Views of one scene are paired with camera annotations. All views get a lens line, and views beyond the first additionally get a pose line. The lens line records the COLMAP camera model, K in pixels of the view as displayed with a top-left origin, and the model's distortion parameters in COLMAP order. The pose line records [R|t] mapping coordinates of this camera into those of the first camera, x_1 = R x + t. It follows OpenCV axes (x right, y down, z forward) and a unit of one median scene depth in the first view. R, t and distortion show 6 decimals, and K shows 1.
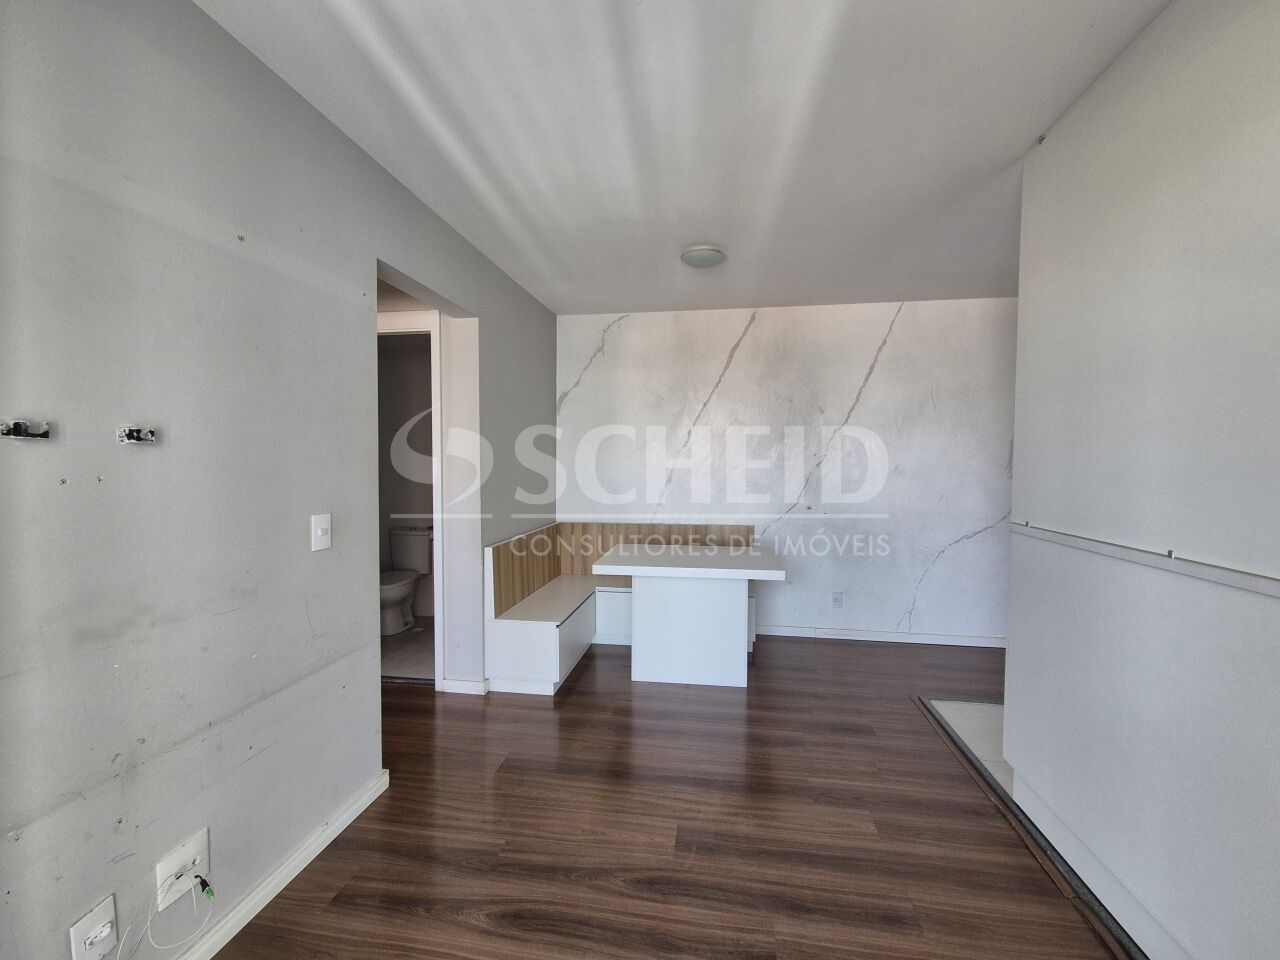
lens RADIAL K [[524.8, 0, 646.3], [0, 524.8, 476.6], [0, 0, 1]] dist [0.001968, -0.000008]
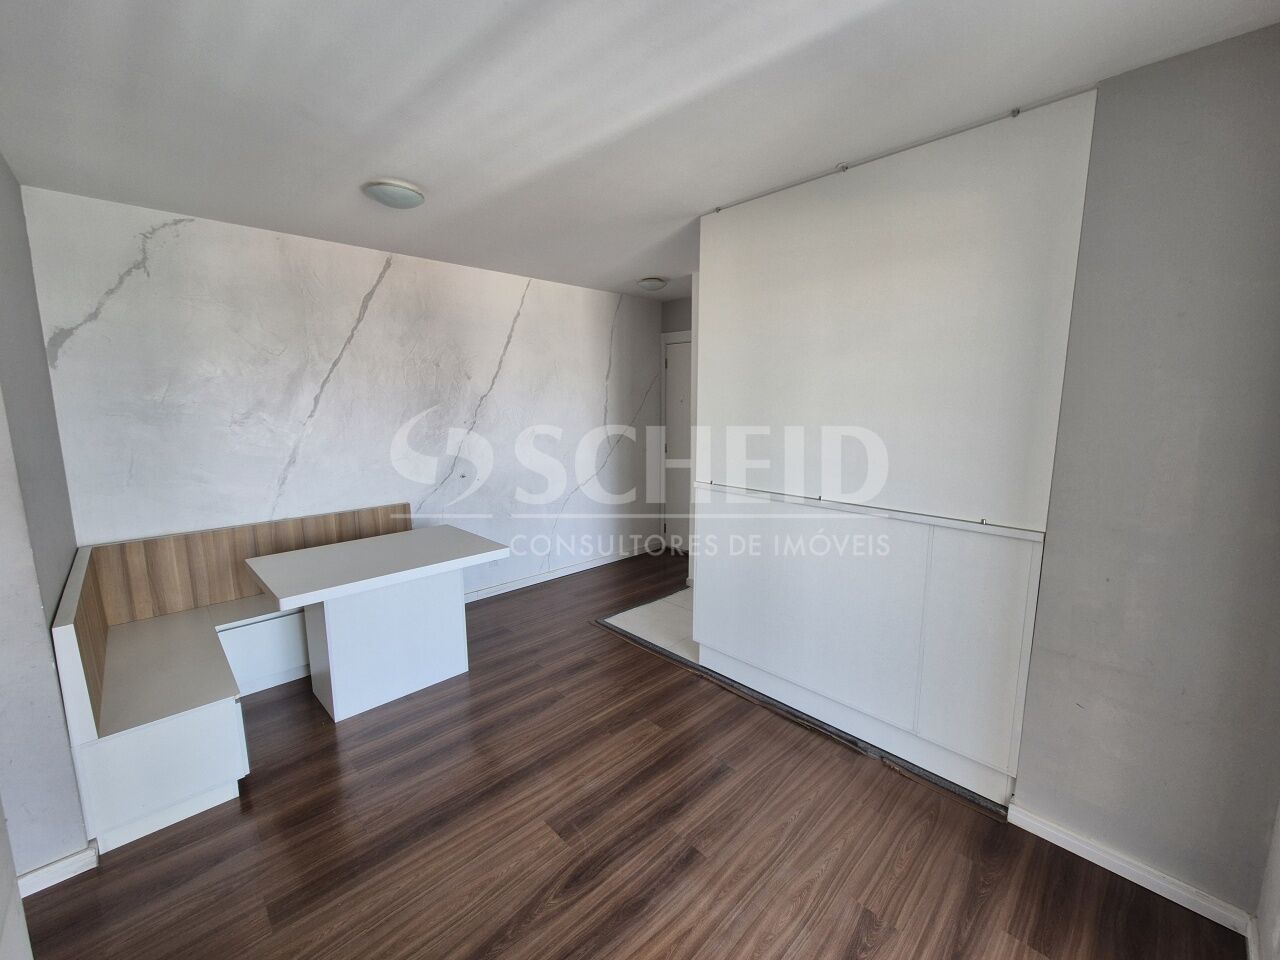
lens RADIAL K [[524.8, 0, 645.7], [0, 524.8, 478.3], [0, 0, 1]] dist [0.001968, -0.000008]
pose [[0.604518, -0.123729, 0.786924, -0.495829], [0.028413, 0.990584, 0.133923, -0.112845], [-0.796084, -0.058600, 0.602342, 0.249471]]
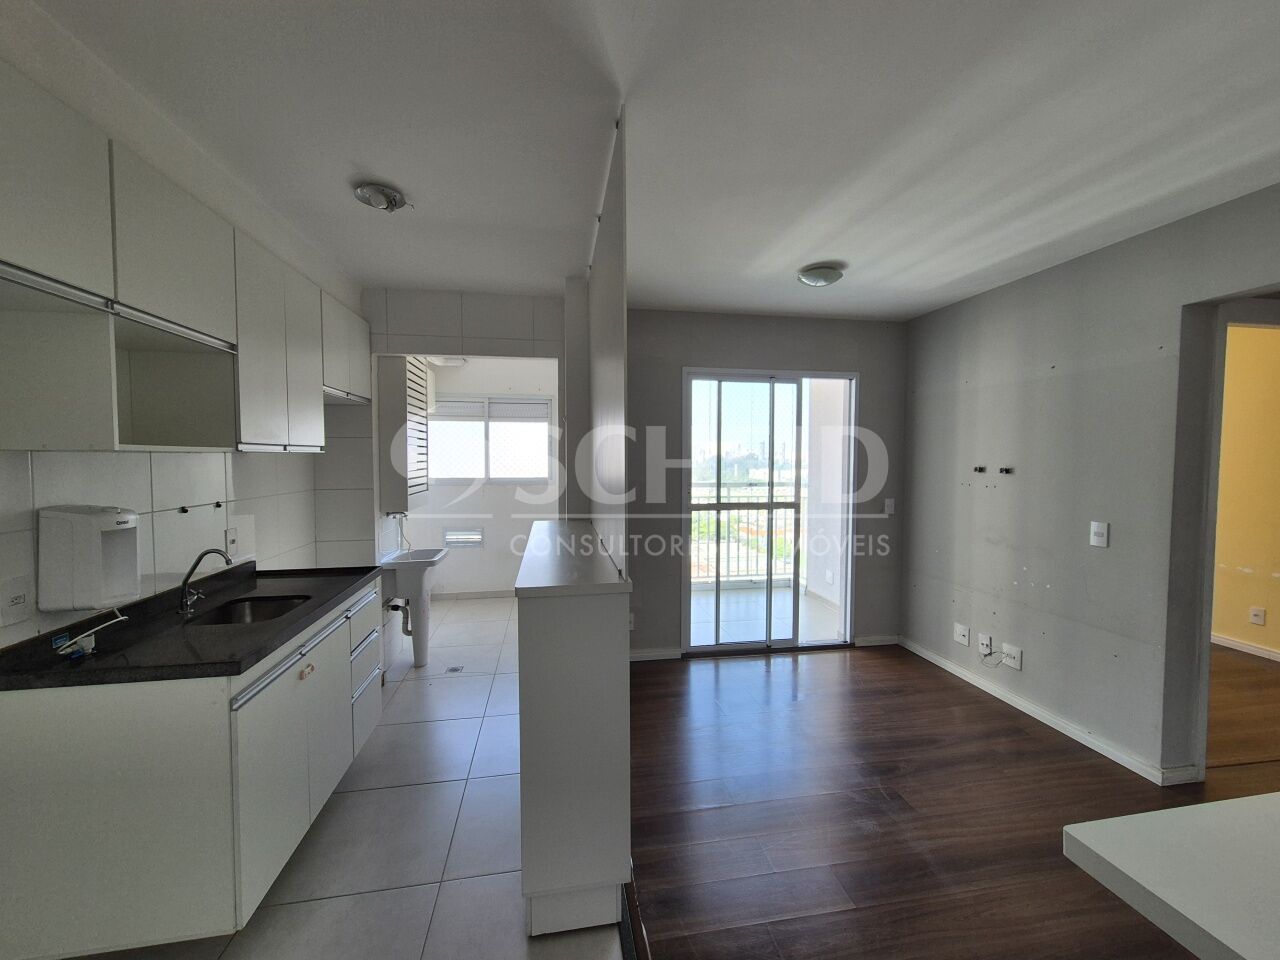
lens RADIAL K [[524.8, 0, 644.2], [0, 524.8, 478.5], [0, 0, 1]] dist [0.001968, -0.000008]
pose [[-0.948147, 0.007778, -0.317737, 0.895111], [-0.015595, 0.997358, 0.070953, -0.113943], [0.317449, 0.072229, -0.945520, 1.687689]]
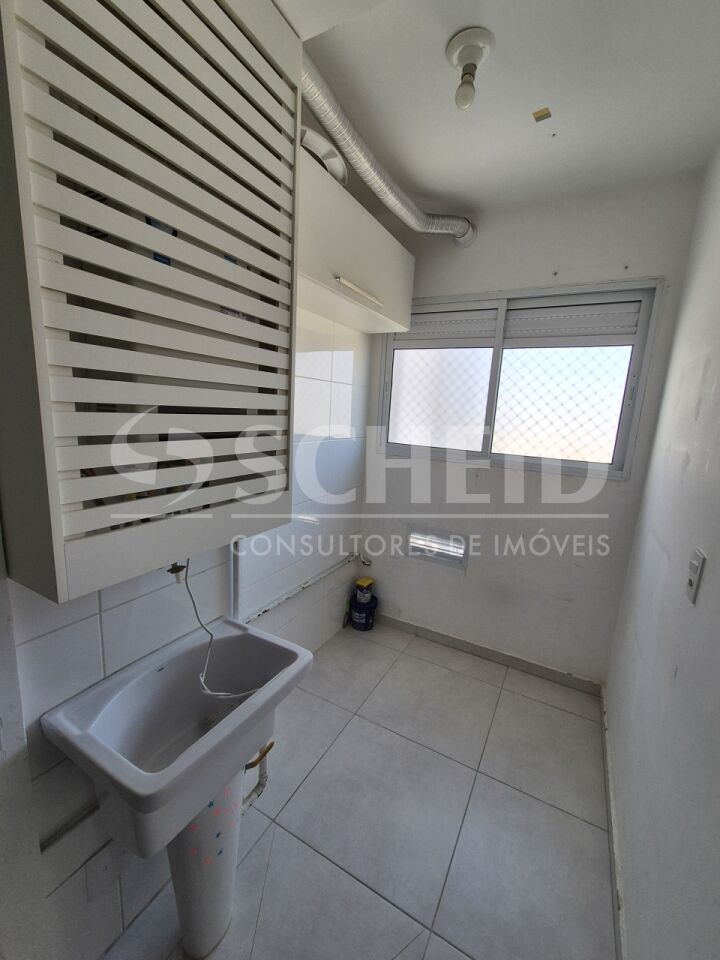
lens RADIAL K [[393.6, 0, 358.7], [0, 393.6, 481.9], [0, 0, 1]] dist [0.001968, -0.000008]
pose [[-0.934225, -0.116918, 0.336976, 0.760722], [-0.045399, 0.976043, 0.212789, -0.056542], [-0.353782, 0.183494, -0.917152, 0.123856]]
